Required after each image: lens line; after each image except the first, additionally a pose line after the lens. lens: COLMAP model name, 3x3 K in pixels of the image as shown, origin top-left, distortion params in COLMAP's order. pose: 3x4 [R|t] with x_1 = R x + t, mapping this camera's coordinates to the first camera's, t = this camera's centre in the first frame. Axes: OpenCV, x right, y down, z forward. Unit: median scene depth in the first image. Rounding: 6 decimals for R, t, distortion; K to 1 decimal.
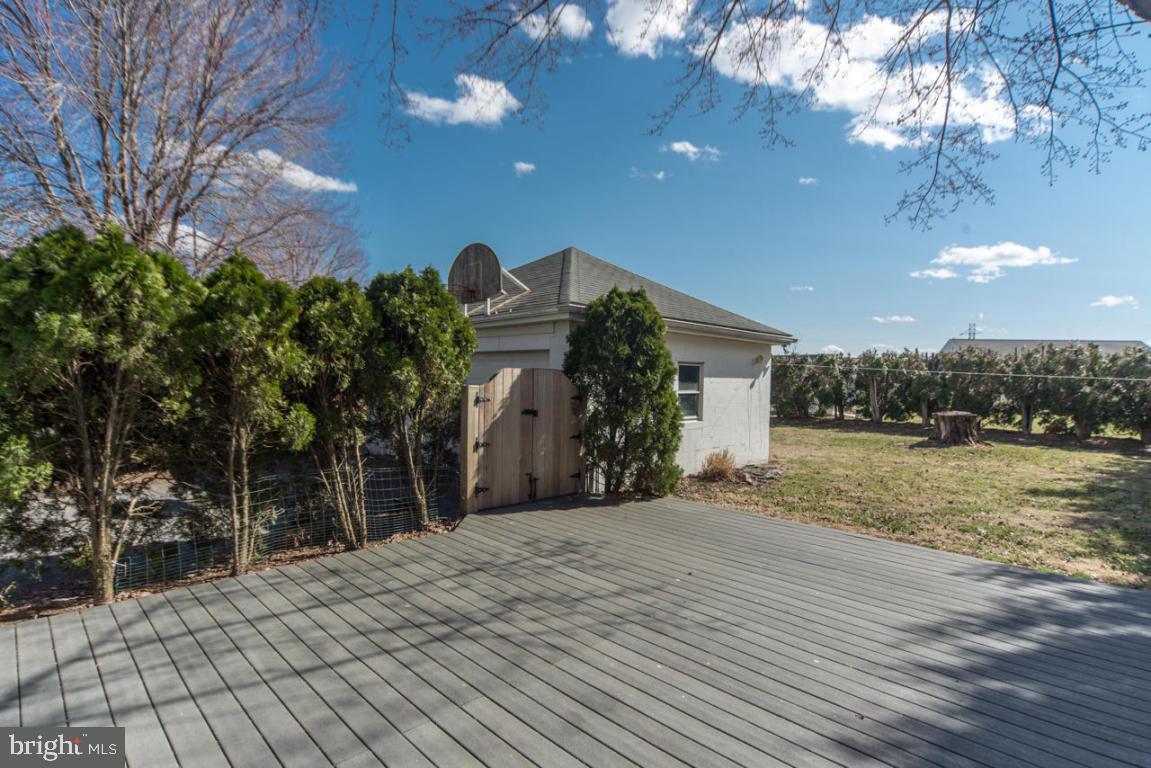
lens RADIAL K [[567.6, 0, 575.5], [0, 567.6, 384.0], [0, 0, 1]] dist [-0.011109, 0.000126]
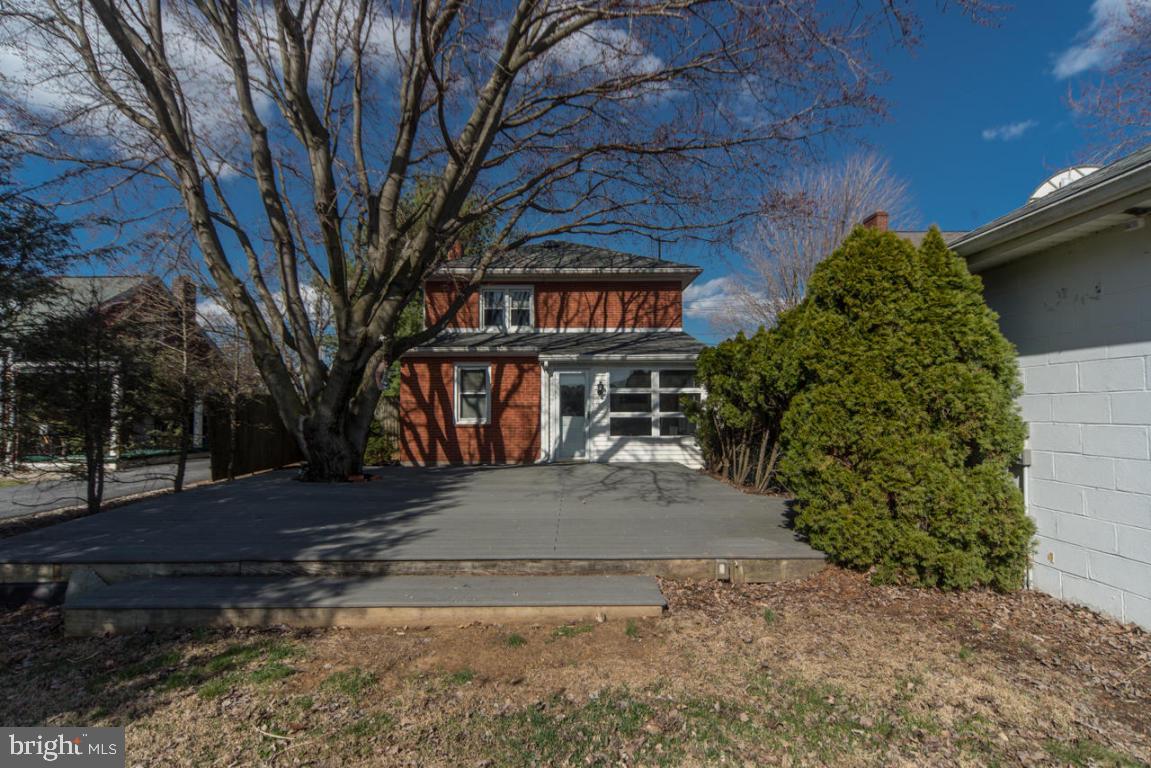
lens RADIAL K [[526.7, 0, 575.5], [0, 526.7, 384.0], [0, 0, 1]] dist [0.003152, 0.000160]
pose [[-0.702160, -0.046787, -0.710481, 1.277159], [-0.016543, 0.998641, -0.049414, 0.079892], [0.711827, -0.022943, -0.701980, 2.044569]]
